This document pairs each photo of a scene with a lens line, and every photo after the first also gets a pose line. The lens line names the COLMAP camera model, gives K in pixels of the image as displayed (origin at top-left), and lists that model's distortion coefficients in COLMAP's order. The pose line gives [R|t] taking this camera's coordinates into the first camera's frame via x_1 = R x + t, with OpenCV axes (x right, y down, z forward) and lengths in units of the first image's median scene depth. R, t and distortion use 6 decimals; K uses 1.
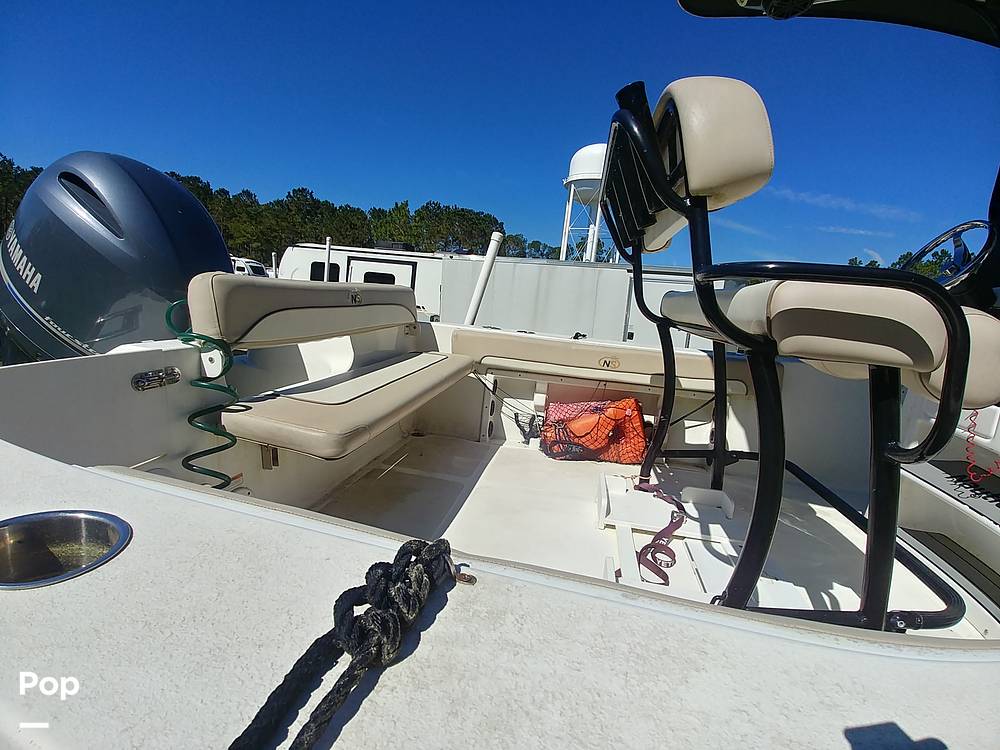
lens RADIAL K [[441.8, 0, 501.7], [0, 441.8, 377.0], [0, 0, 1]] dist [-0.028446, -0.000136]
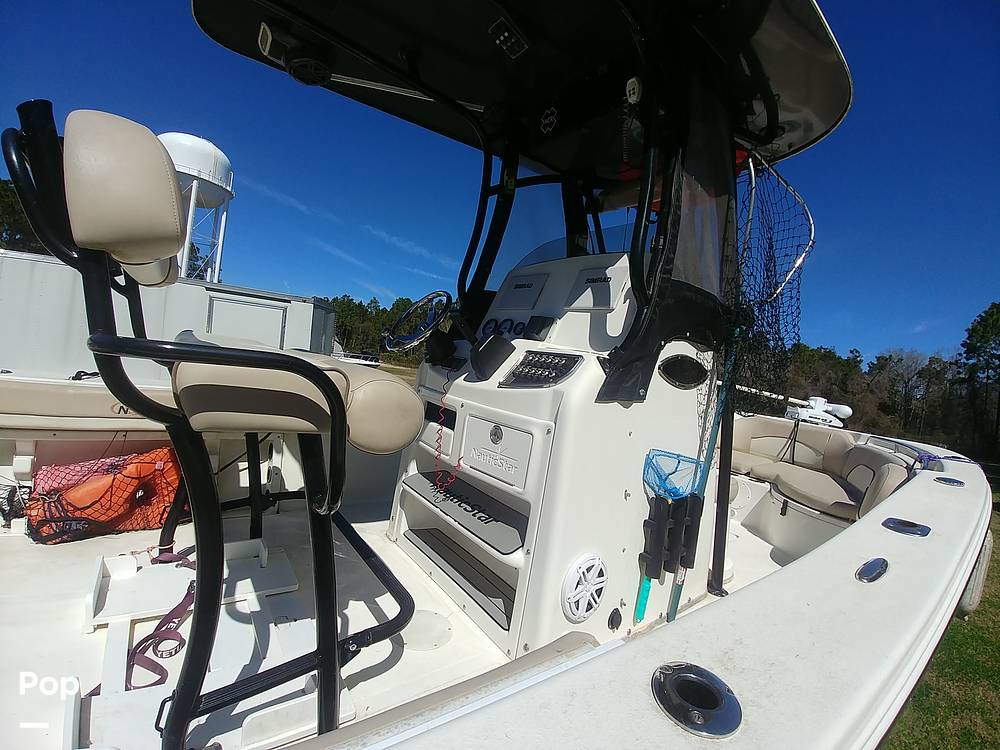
lens RADIAL K [[437.7, 0, 494.0], [0, 437.7, 376.6], [0, 0, 1]] dist [-0.002438, -0.023847]
pose [[0.684816, -0.023266, 0.728345, 0.129246], [0.056713, 0.998160, -0.021438, -0.036041], [-0.726506, 0.055988, 0.684876, -0.039843]]
